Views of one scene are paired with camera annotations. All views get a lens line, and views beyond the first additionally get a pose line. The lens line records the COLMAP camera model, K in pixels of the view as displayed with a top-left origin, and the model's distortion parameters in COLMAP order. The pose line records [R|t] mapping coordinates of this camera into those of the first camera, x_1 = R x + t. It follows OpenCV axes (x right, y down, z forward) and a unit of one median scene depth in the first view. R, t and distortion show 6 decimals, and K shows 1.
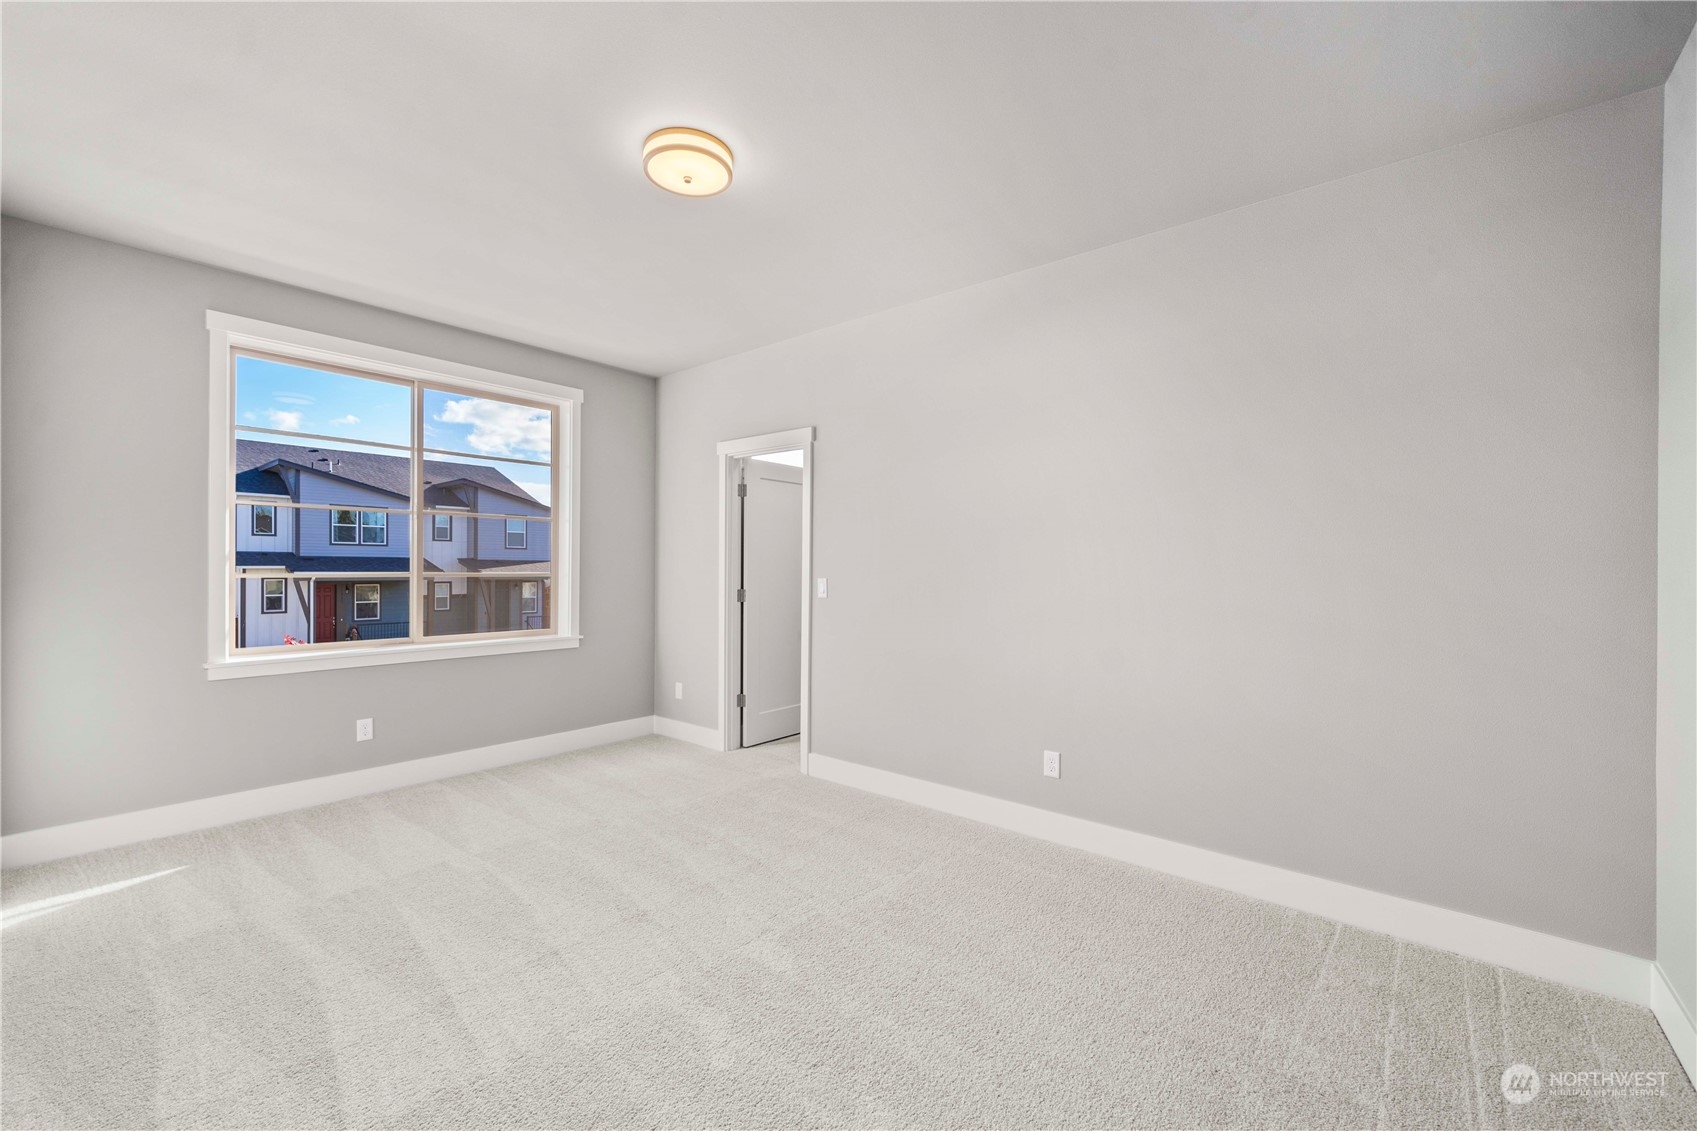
lens RADIAL K [[675.6, 0, 843.2], [0, 675.6, 562.2], [0, 0, 1]] dist [0.000093, -0.000038]
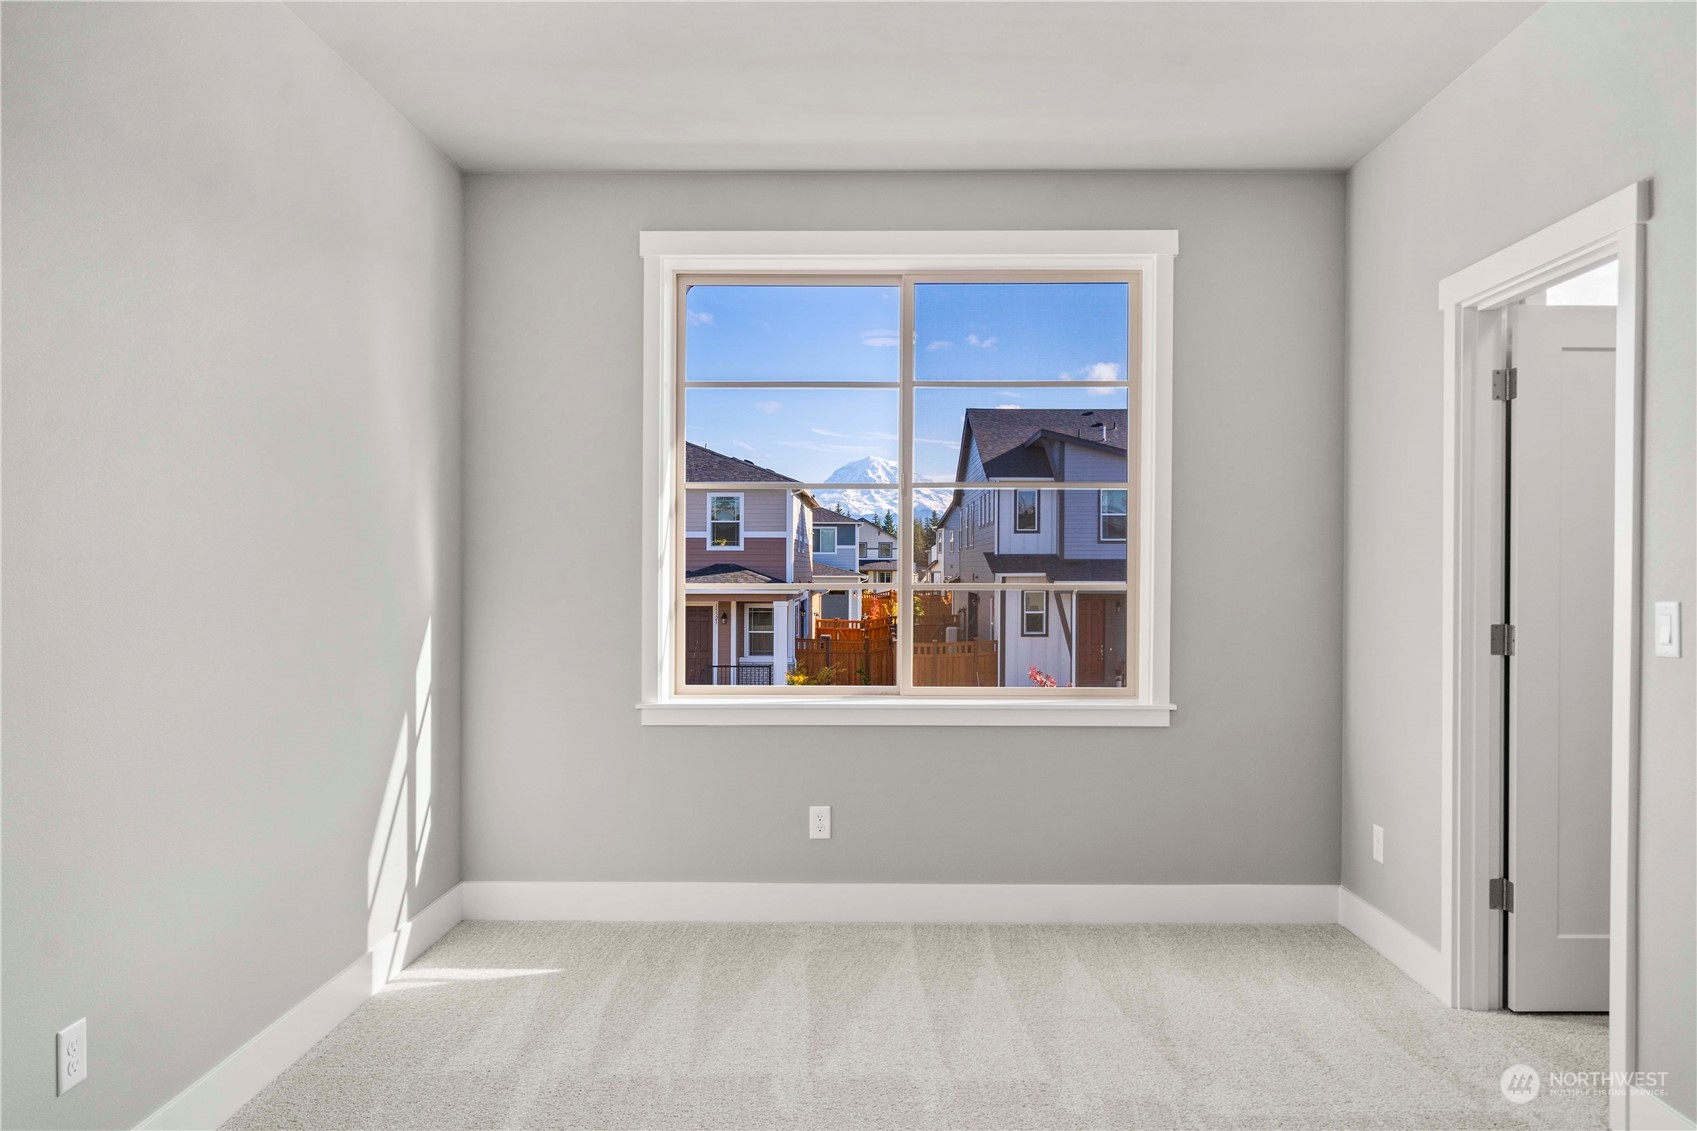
lens RADIAL K [[1166.0, 0, 846.8], [0, 1166.0, 567.2], [0, 0, 1]] dist [0.004148, 0.003372]
pose [[0.647047, -0.006786, -0.762420, 0.134785], [0.007754, 0.999967, -0.002320, 0.003392], [0.762411, -0.004410, 0.647078, 0.234332]]
